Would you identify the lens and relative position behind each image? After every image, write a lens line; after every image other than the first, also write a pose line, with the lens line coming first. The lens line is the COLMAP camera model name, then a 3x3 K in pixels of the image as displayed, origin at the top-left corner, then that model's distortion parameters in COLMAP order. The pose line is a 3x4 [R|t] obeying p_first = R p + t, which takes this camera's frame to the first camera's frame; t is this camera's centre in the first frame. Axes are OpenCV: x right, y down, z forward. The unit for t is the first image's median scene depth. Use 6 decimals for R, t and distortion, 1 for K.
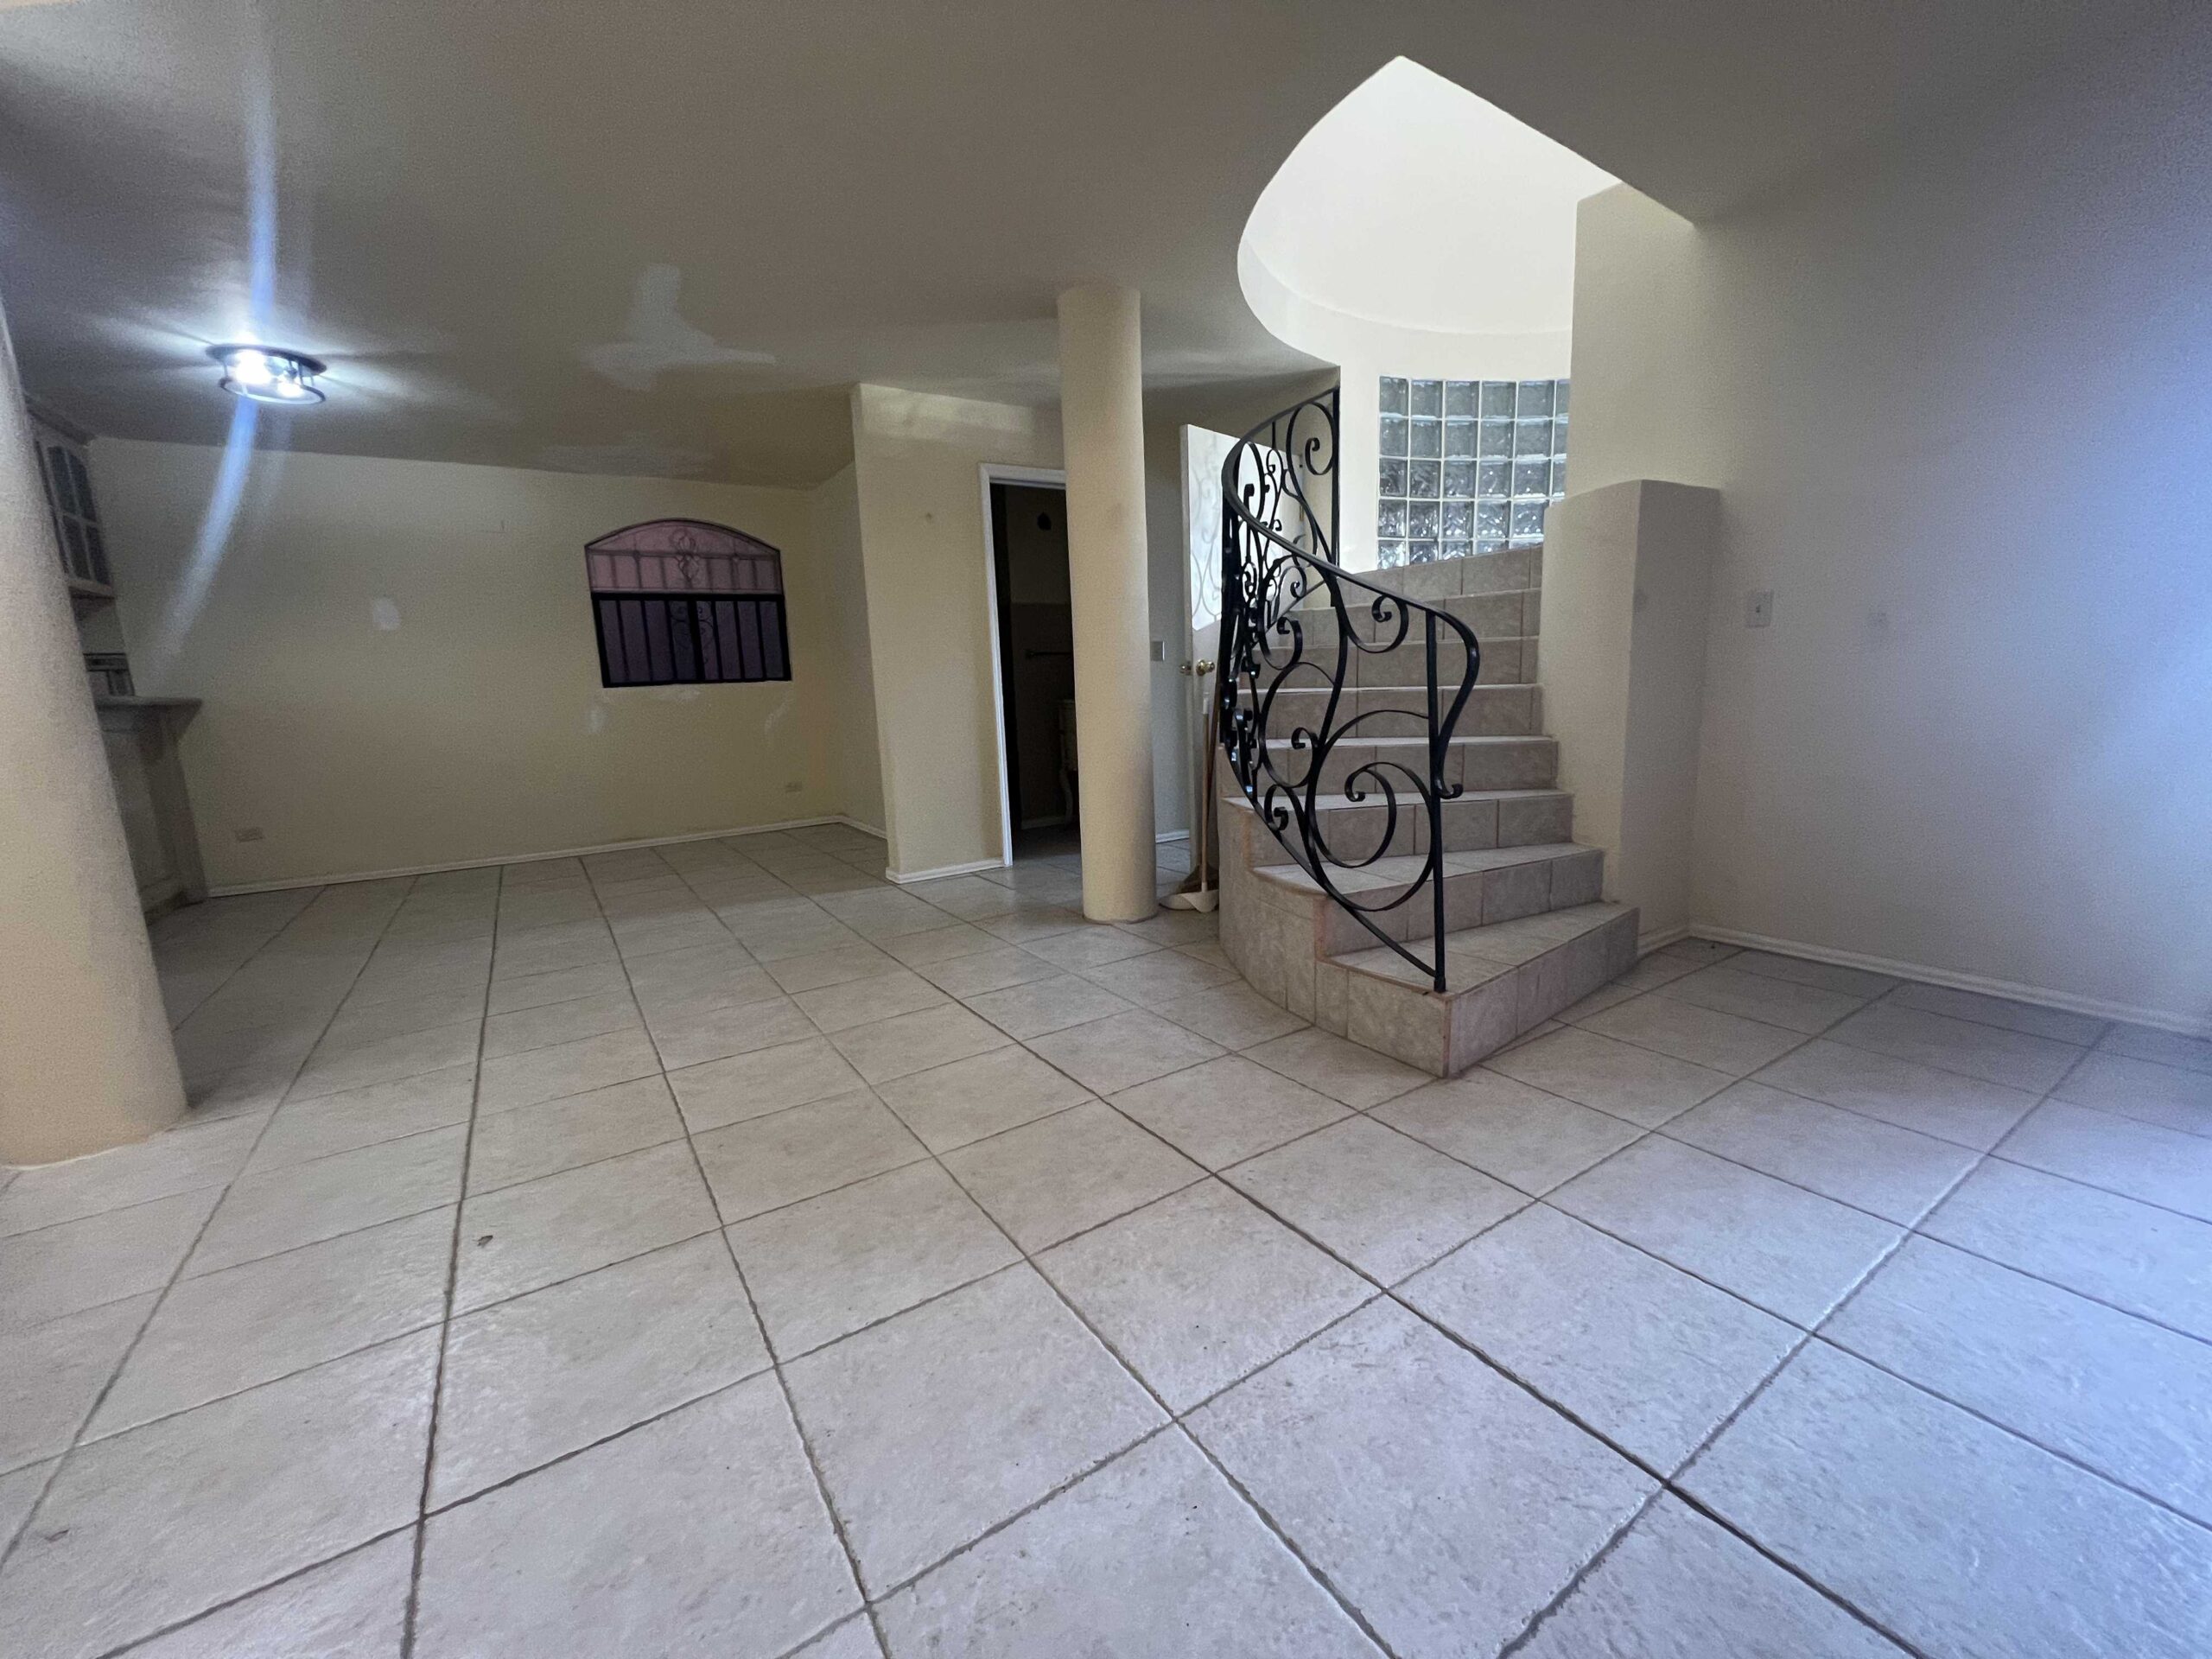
lens RADIAL K [[896.9, 0, 1100.1], [0, 896.9, 824.7], [0, 0, 1]] dist [-0.000596, 0.000073]
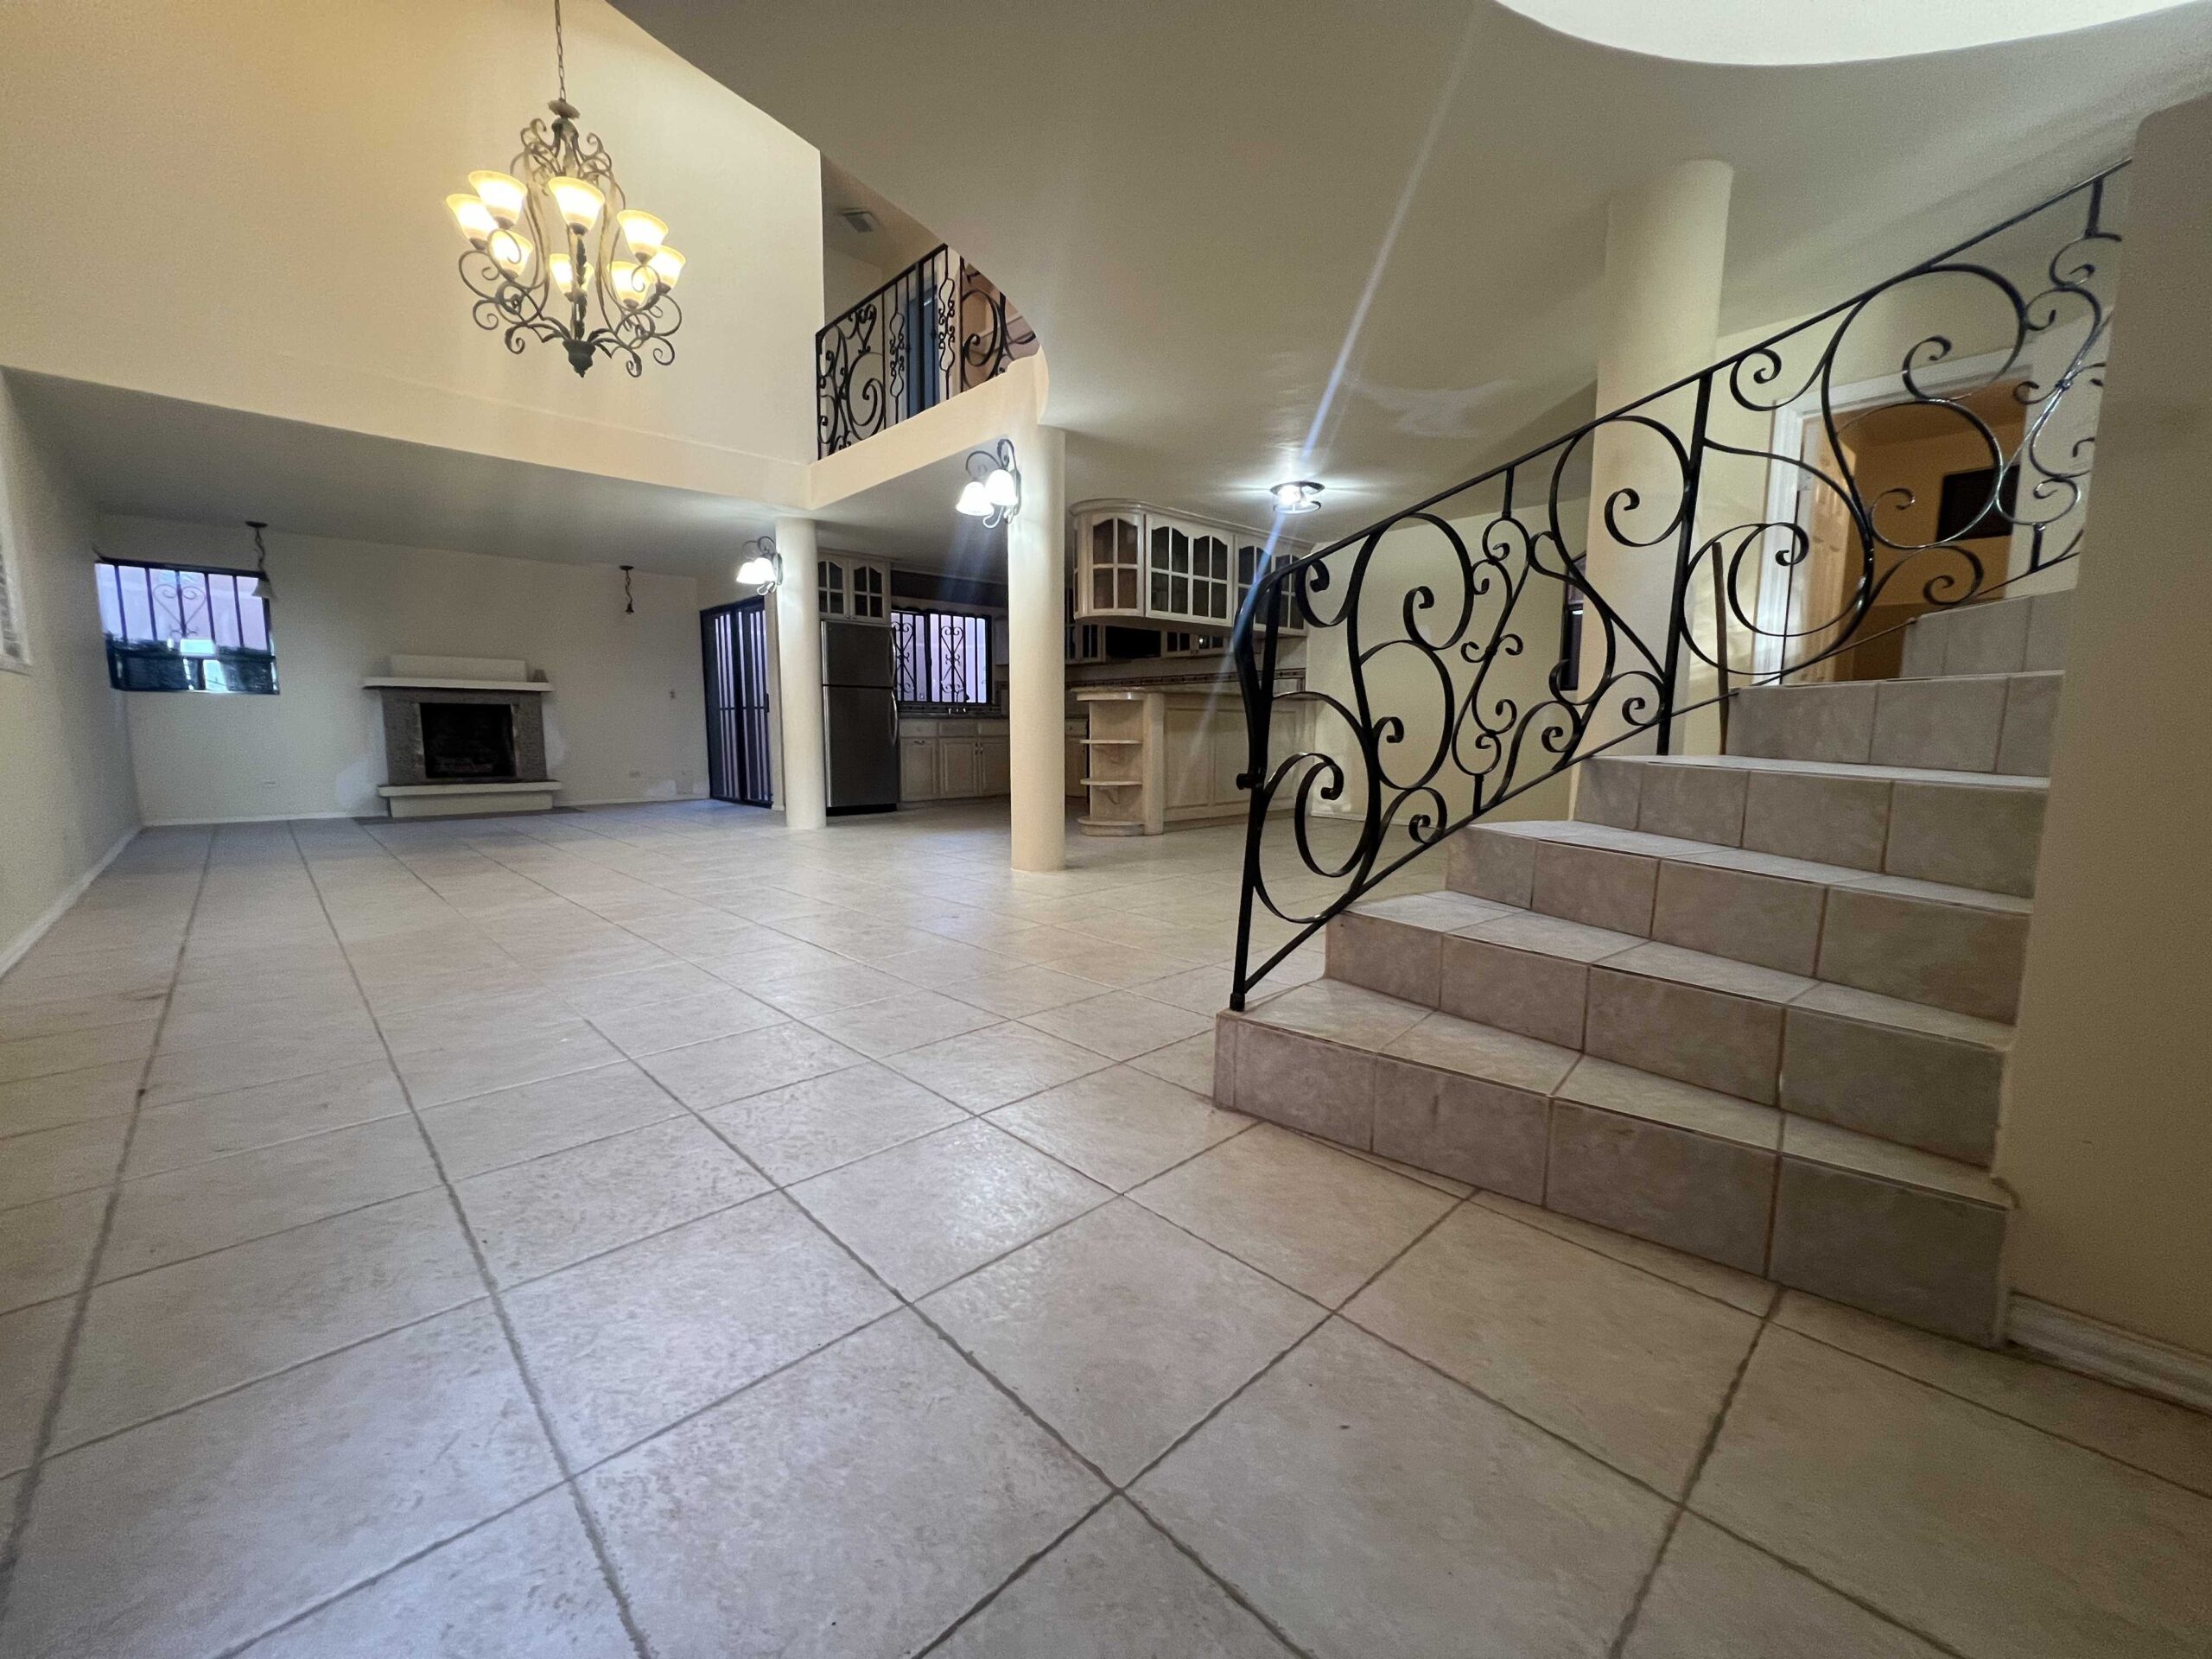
lens RADIAL K [[889.9, 0, 1106.6], [0, 889.9, 834.4], [0, 0, 1]] dist [0.000234, 0.000330]
pose [[0.180245, 0.159607, -0.970586, 0.992365], [-0.167801, 0.977272, 0.129545, -0.062357], [0.969203, 0.139515, 0.202931, 0.567289]]
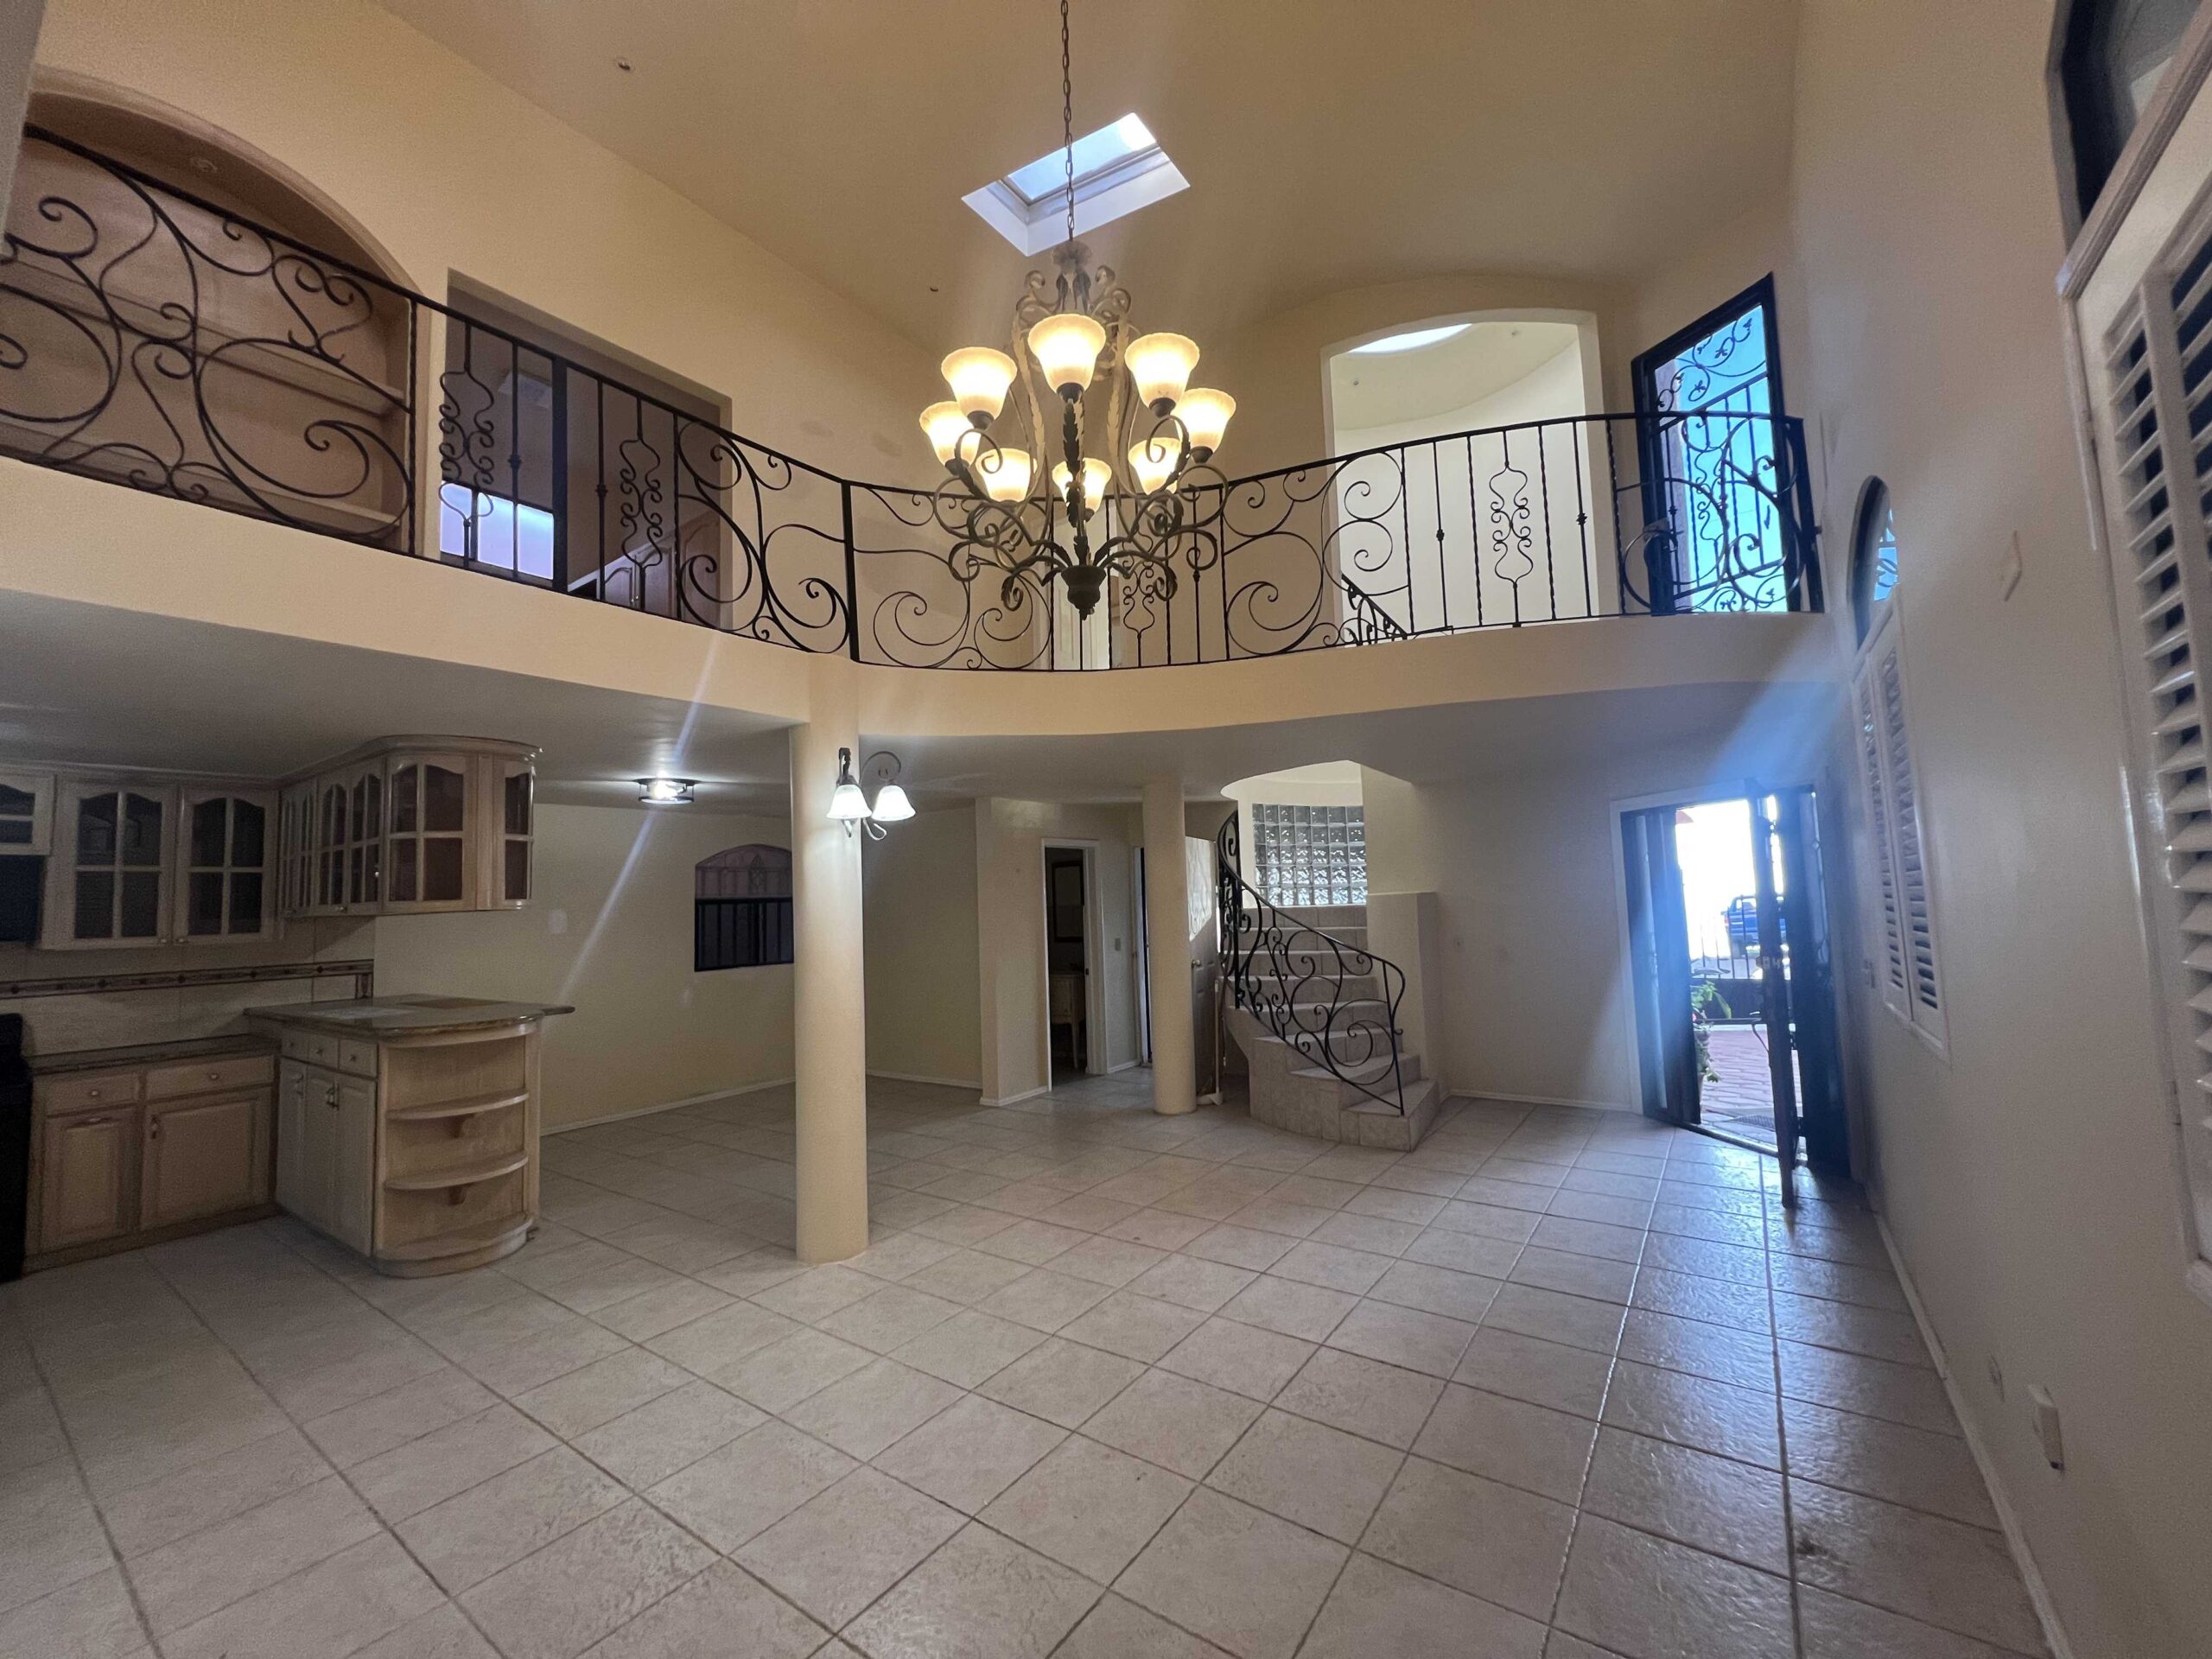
lens RADIAL K [[889.9, 0, 1106.6], [0, 889.9, 834.4], [0, 0, 1]] dist [0.000234, 0.000330]
pose [[0.932594, 0.034771, 0.359248, -1.092379], [0.055480, 0.969709, -0.237880, -0.021276], [-0.356637, 0.241776, 0.902416, -0.934012]]
